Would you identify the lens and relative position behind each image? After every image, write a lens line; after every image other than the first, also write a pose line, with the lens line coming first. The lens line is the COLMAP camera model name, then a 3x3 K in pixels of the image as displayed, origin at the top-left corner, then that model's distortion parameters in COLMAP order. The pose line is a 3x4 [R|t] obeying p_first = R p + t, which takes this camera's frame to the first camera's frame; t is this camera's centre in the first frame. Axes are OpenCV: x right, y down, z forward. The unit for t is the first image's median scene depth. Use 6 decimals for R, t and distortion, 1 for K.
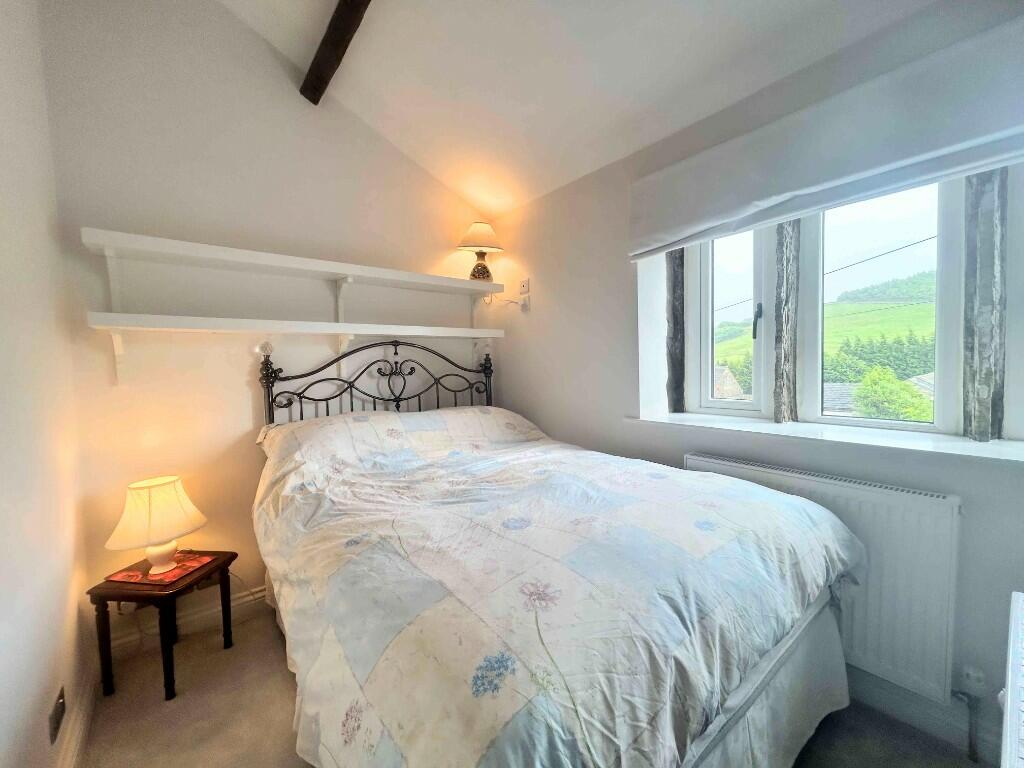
lens RADIAL K [[415.1, 0, 509.4], [0, 415.1, 383.5], [0, 0, 1]] dist [-0.001691, 0.001226]
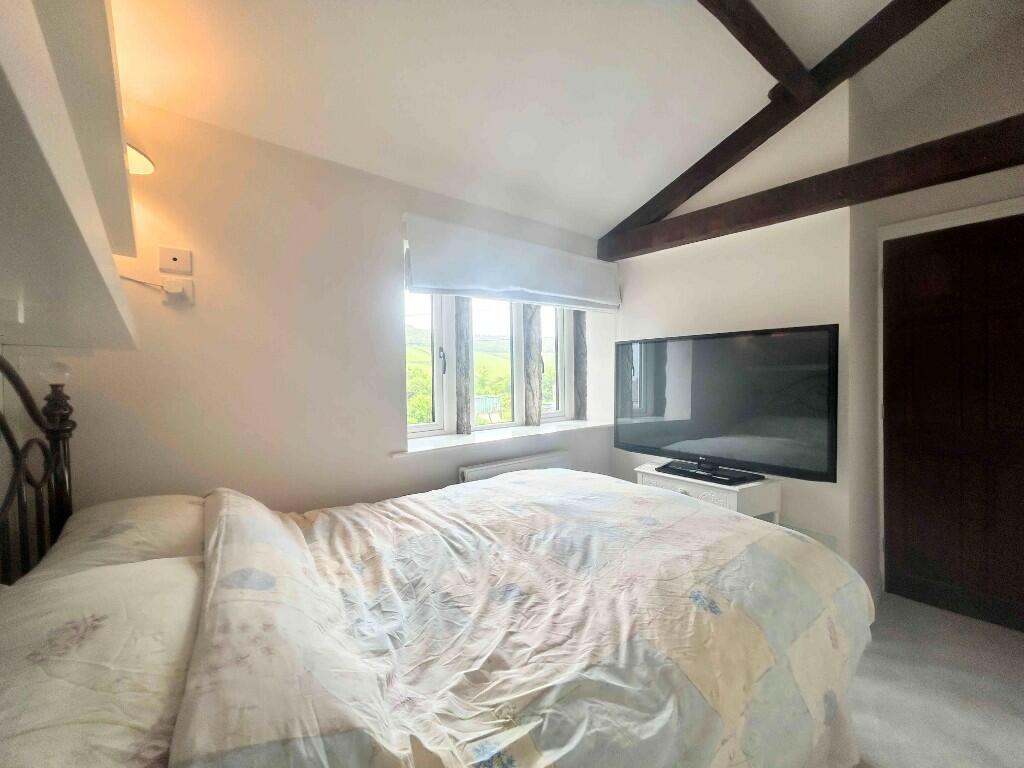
lens RADIAL K [[415.1, 0, 508.9], [0, 415.1, 380.9], [0, 0, 1]] dist [-0.001691, 0.001226]
pose [[-0.017188, 0.009115, 0.999811, -0.913850], [0.066749, 0.997738, -0.007949, -0.077935], [-0.997622, 0.066600, -0.017757, 1.039714]]
